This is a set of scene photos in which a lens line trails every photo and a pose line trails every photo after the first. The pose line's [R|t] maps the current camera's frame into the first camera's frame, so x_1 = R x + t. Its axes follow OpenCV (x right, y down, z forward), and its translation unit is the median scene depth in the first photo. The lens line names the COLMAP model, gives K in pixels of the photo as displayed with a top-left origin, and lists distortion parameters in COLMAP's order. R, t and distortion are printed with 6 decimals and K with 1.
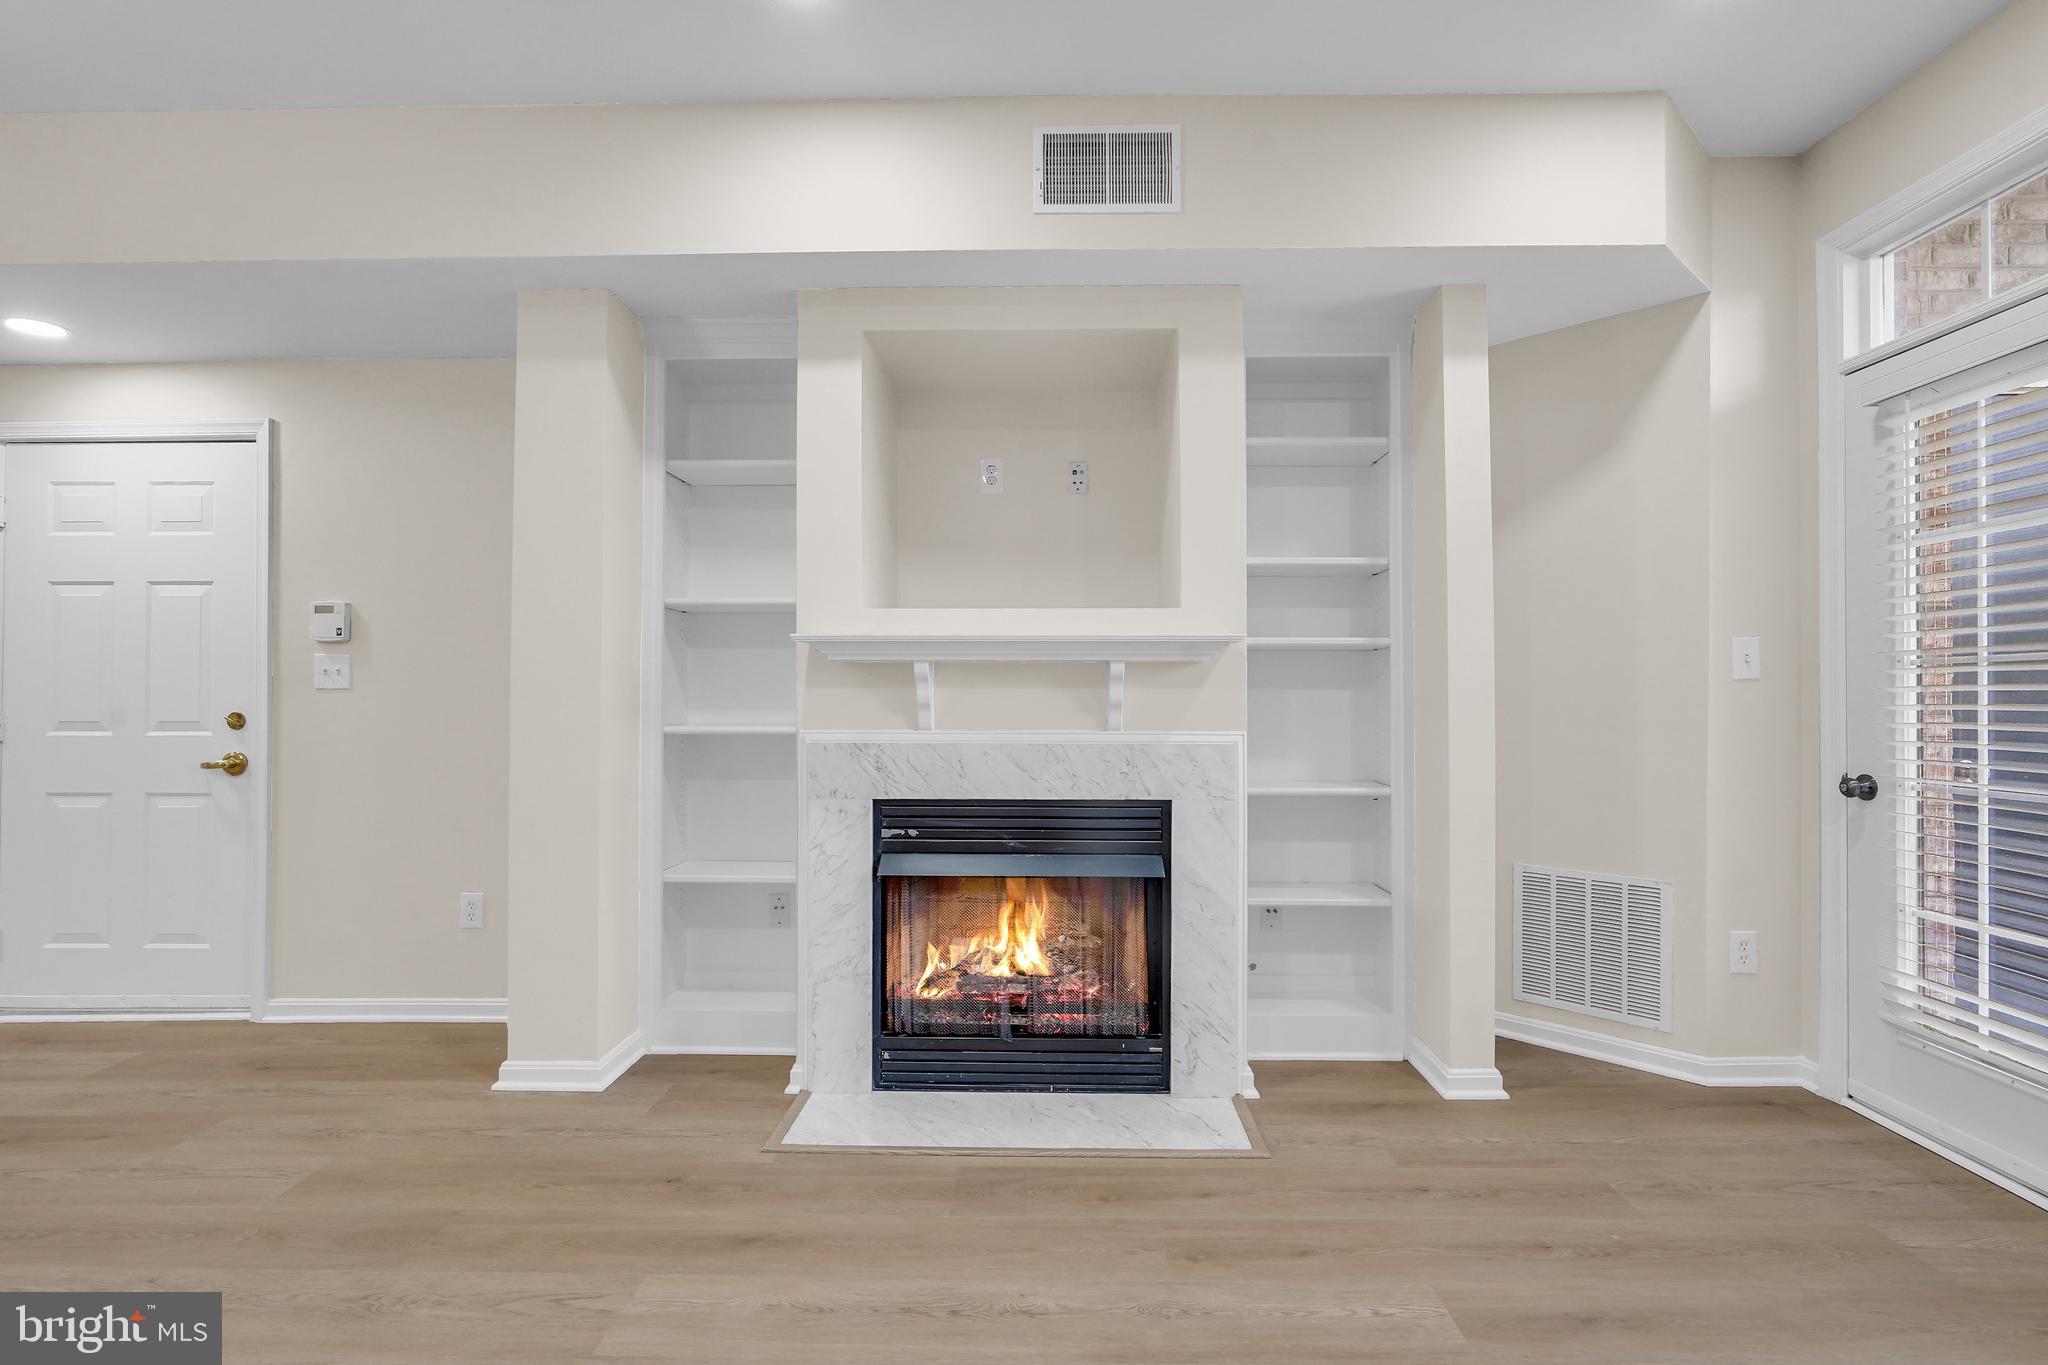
lens RADIAL K [[951.7, 0, 1039.9], [0, 951.7, 689.2], [0, 0, 1]] dist [-0.001527, 0.000199]
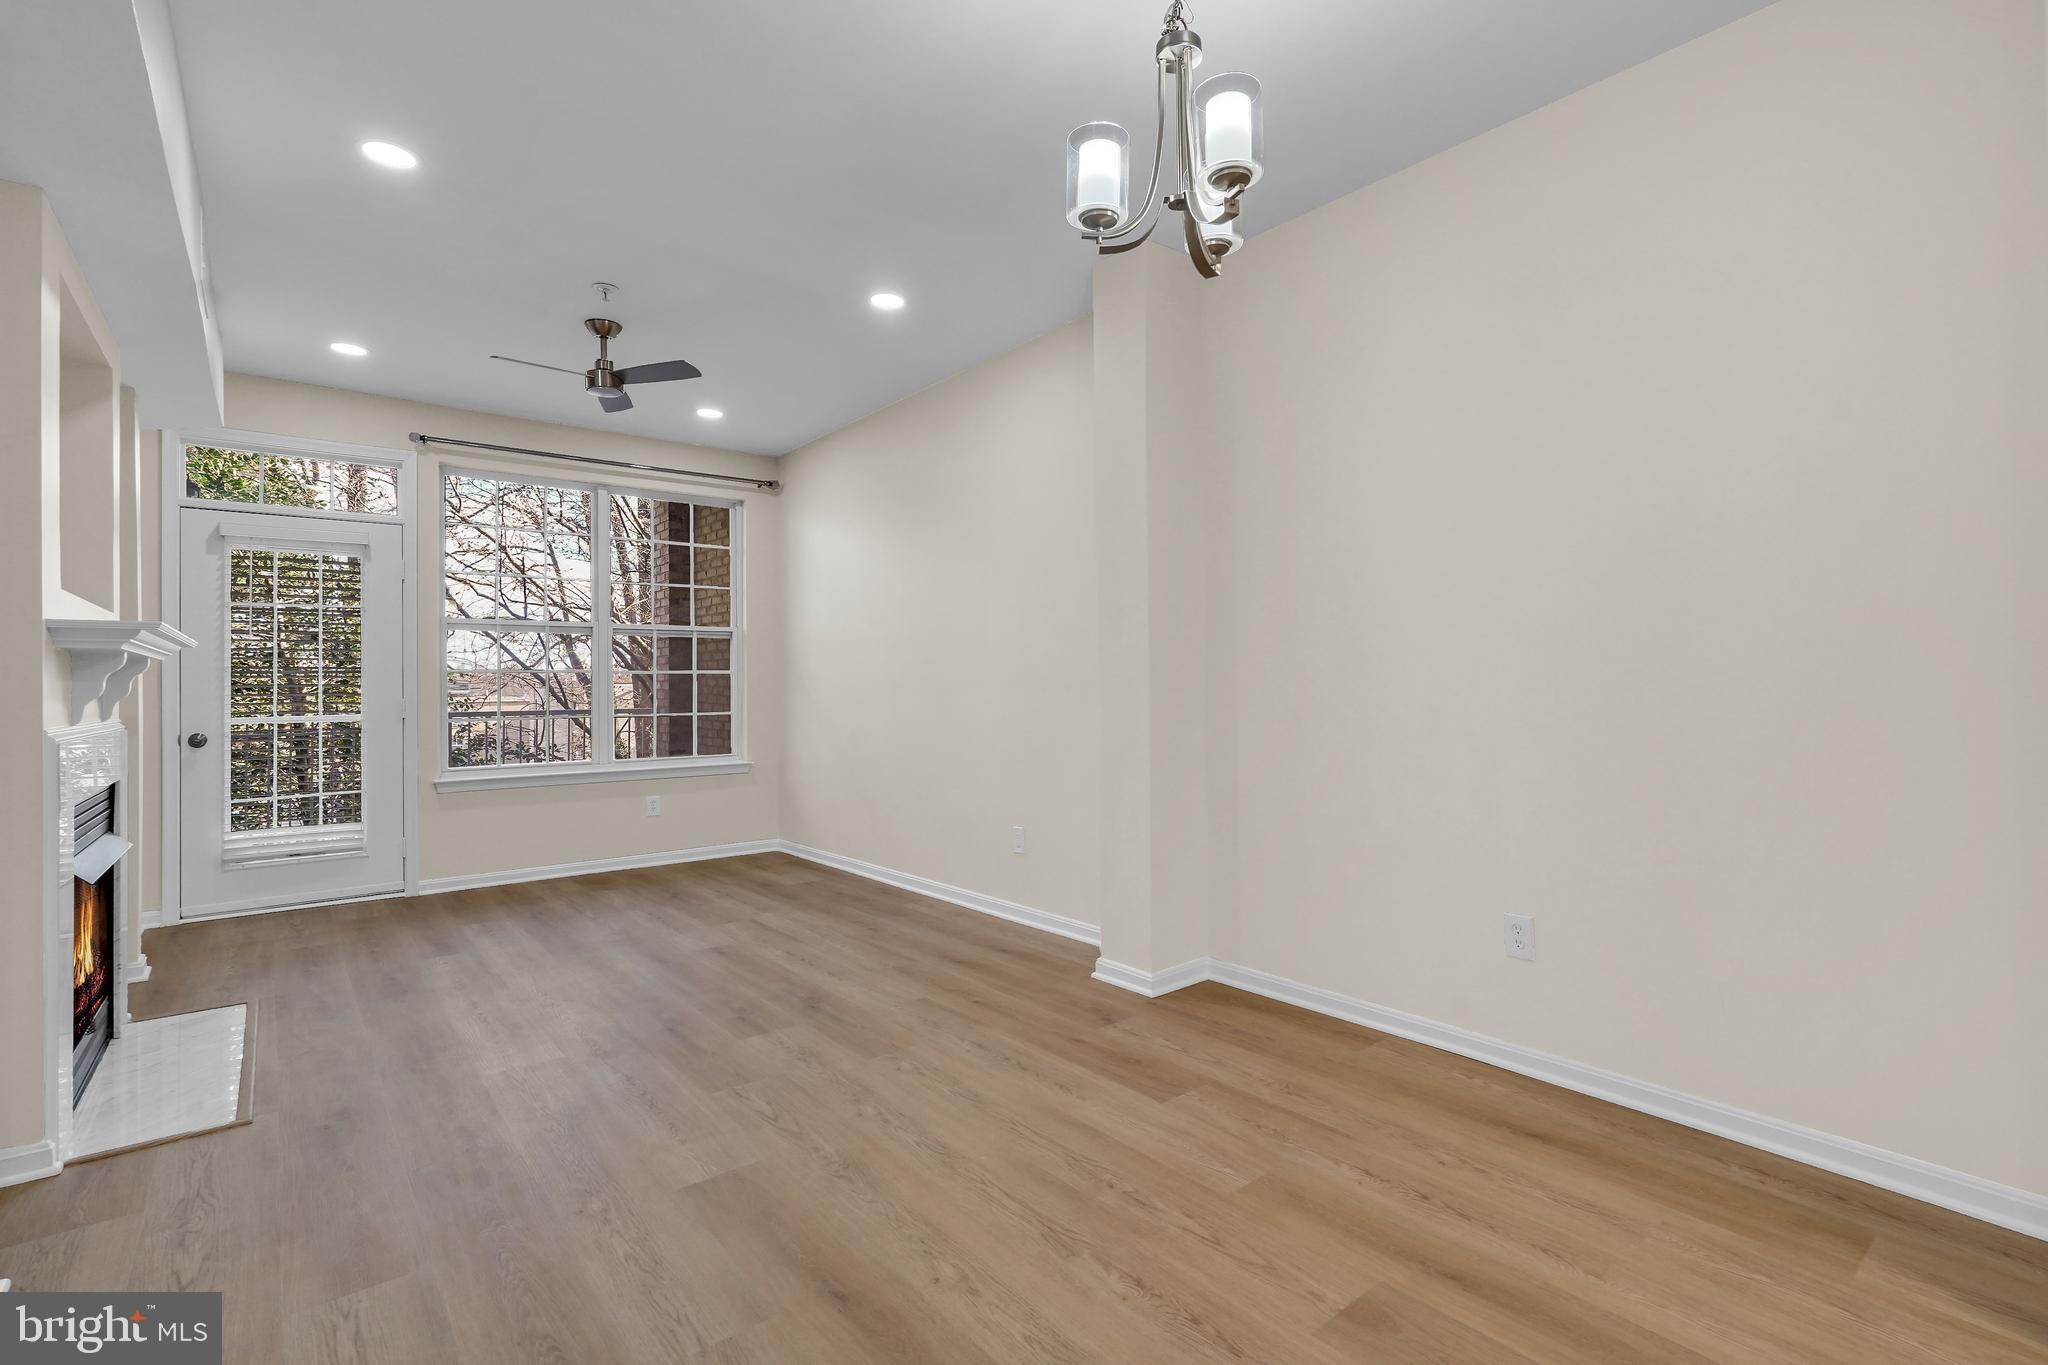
lens RADIAL K [[926.6, 0, 1019.7], [0, 926.6, 680.1], [0, 0, 1]] dist [-0.000808, 0.000851]
pose [[-0.638426, 0.009781, 0.769621, -1.408763], [0.005931, 0.999952, -0.007788, 0.008400], [-0.769660, -0.000407, -0.638454, 0.875814]]
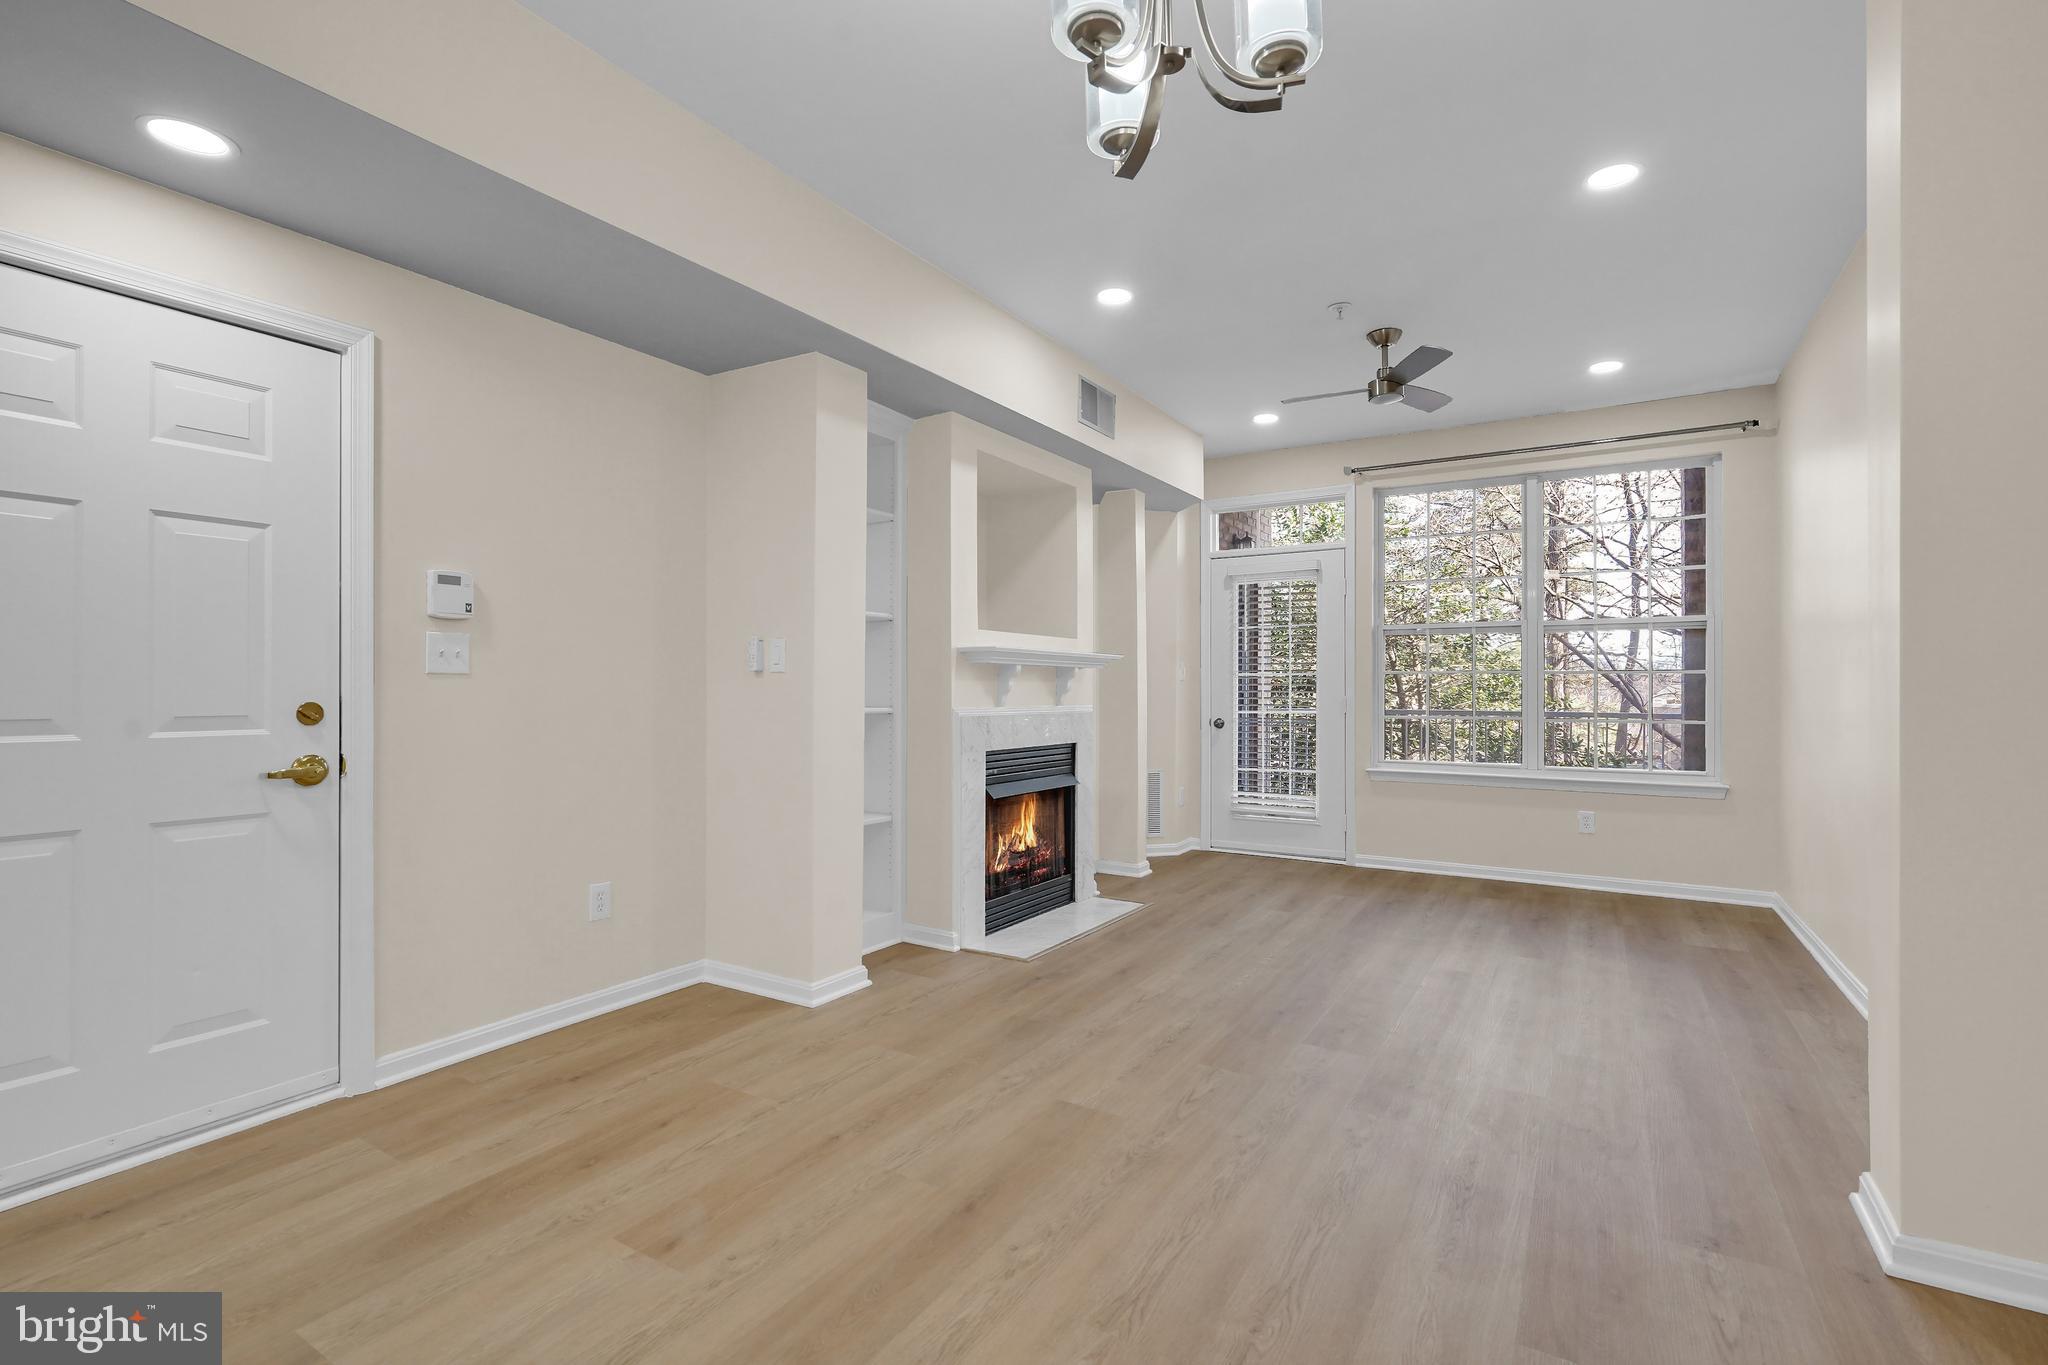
lens RADIAL K [[934.7, 0, 1024.0], [0, 934.7, 682.5], [0, 0, 1]] dist [-0.002388, 0.000250]
pose [[0.511085, 0.008003, 0.859493, -1.460661], [-0.009437, 0.999949, -0.003699, 0.007066], [-0.859479, -0.006221, 0.511134, 0.157876]]
